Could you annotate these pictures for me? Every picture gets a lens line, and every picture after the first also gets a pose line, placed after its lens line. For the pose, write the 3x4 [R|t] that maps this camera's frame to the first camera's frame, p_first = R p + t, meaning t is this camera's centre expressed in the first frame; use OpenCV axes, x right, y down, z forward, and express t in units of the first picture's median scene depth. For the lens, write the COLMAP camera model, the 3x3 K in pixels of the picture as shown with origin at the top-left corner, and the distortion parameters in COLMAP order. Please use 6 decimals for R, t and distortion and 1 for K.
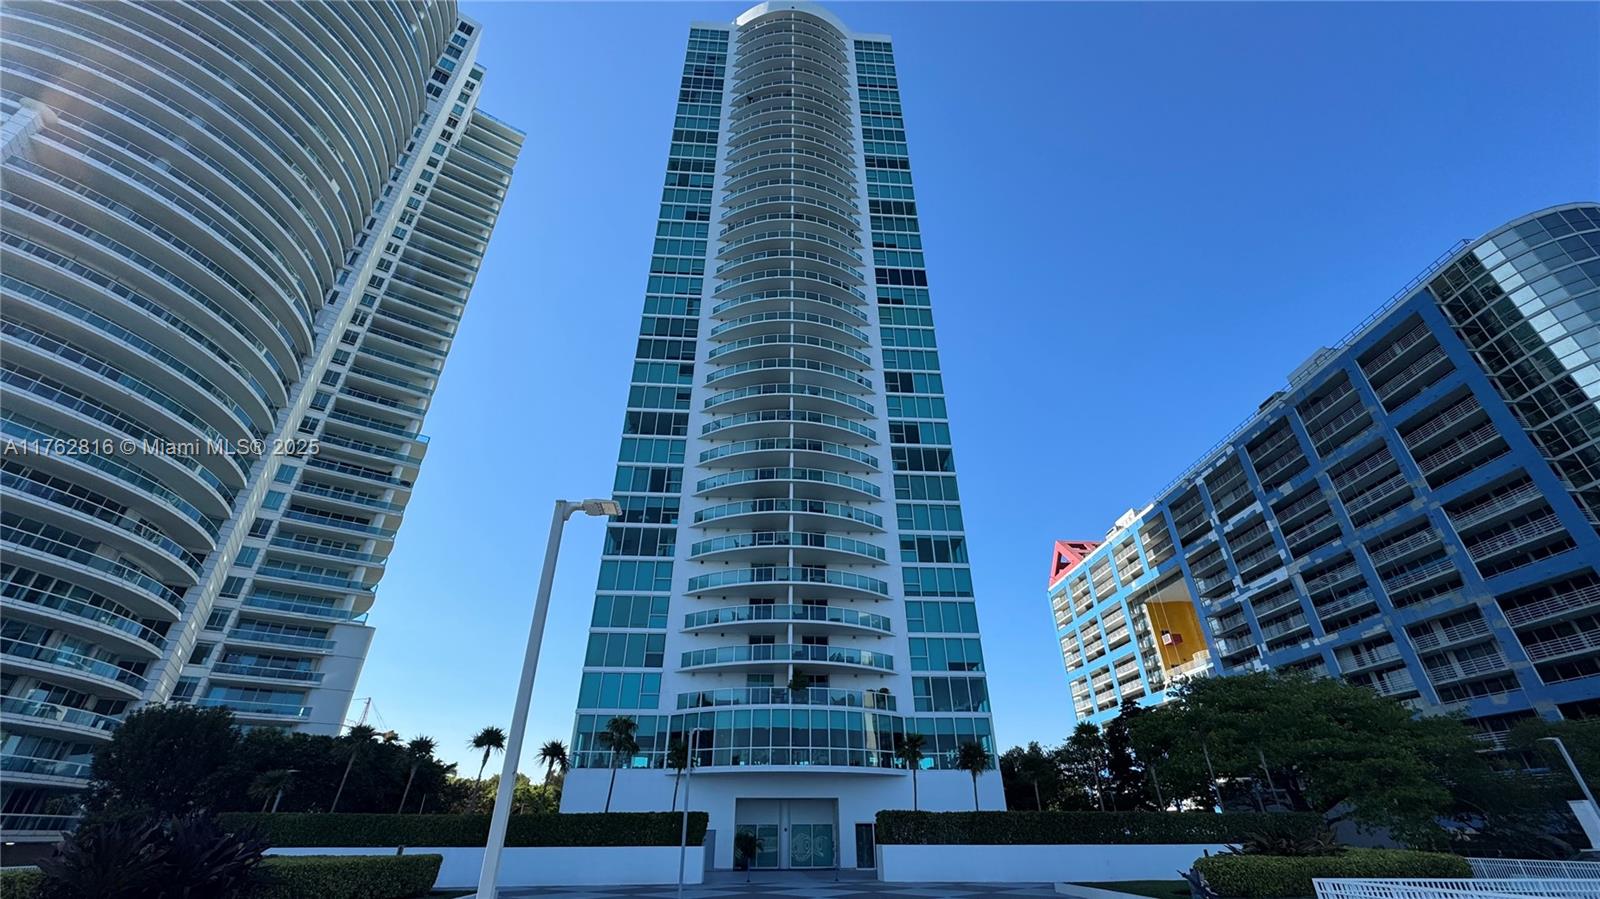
lens RADIAL K [[638.1, 0, 797.6], [0, 638.1, 451.8], [0, 0, 1]] dist [-0.002707, 0.000242]
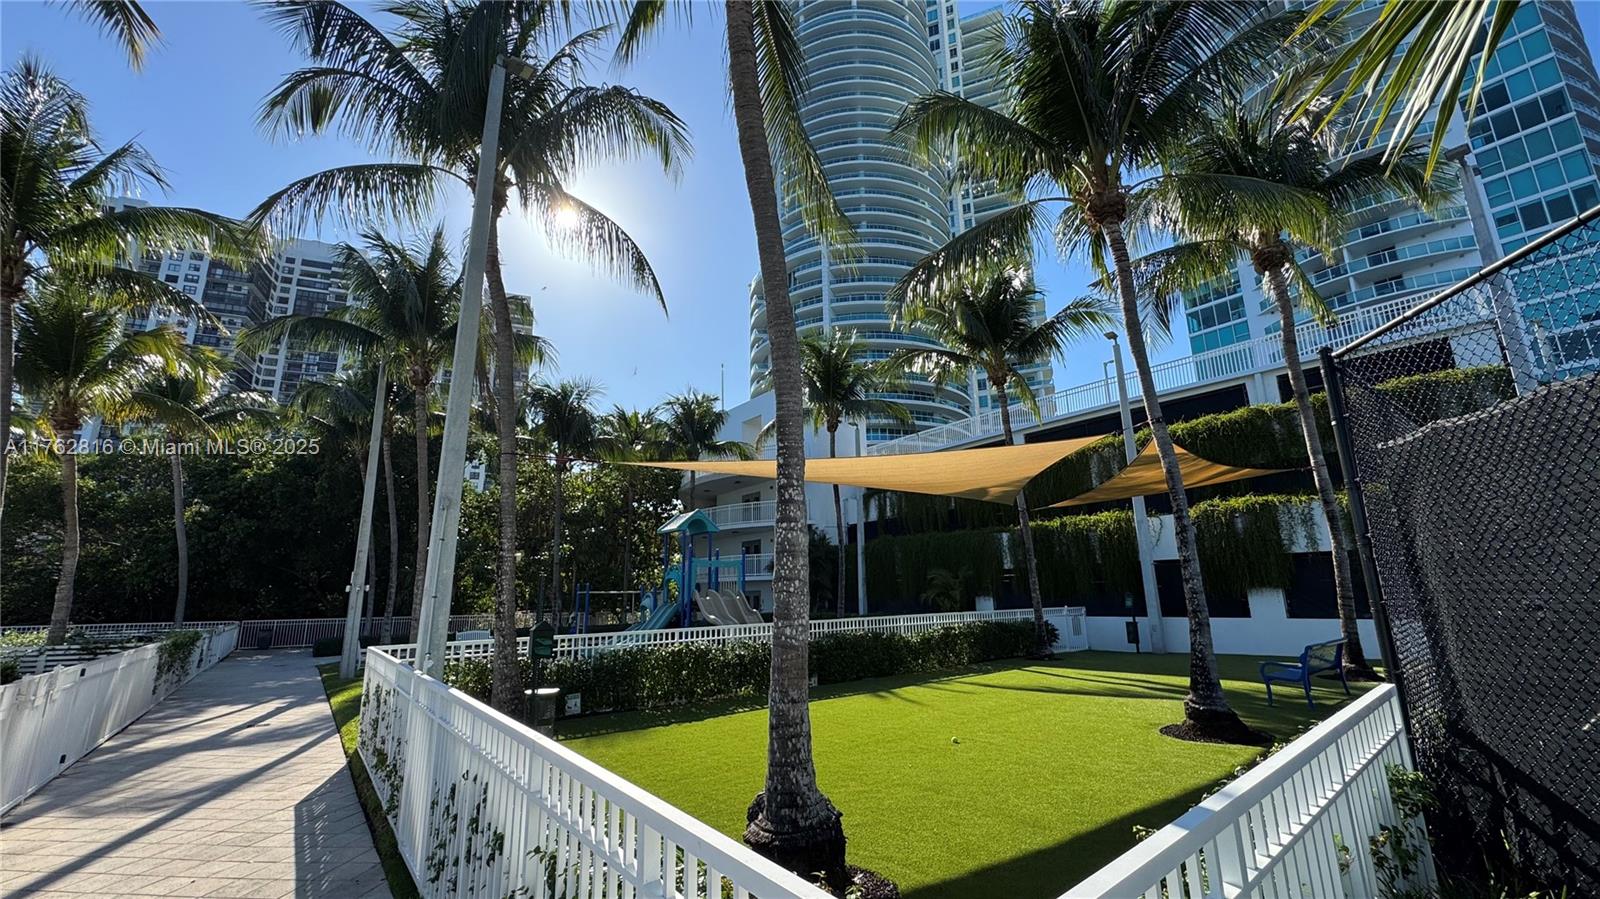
lens RADIAL K [[638.1, 0, 798.8], [0, 638.1, 451.2], [0, 0, 1]] dist [-0.002707, 0.000242]
pose [[0.554141, -0.195243, -0.809202, 0.231505], [0.441315, 0.893153, 0.086713, -0.083529], [0.705811, -0.405164, 0.581096, -0.402546]]
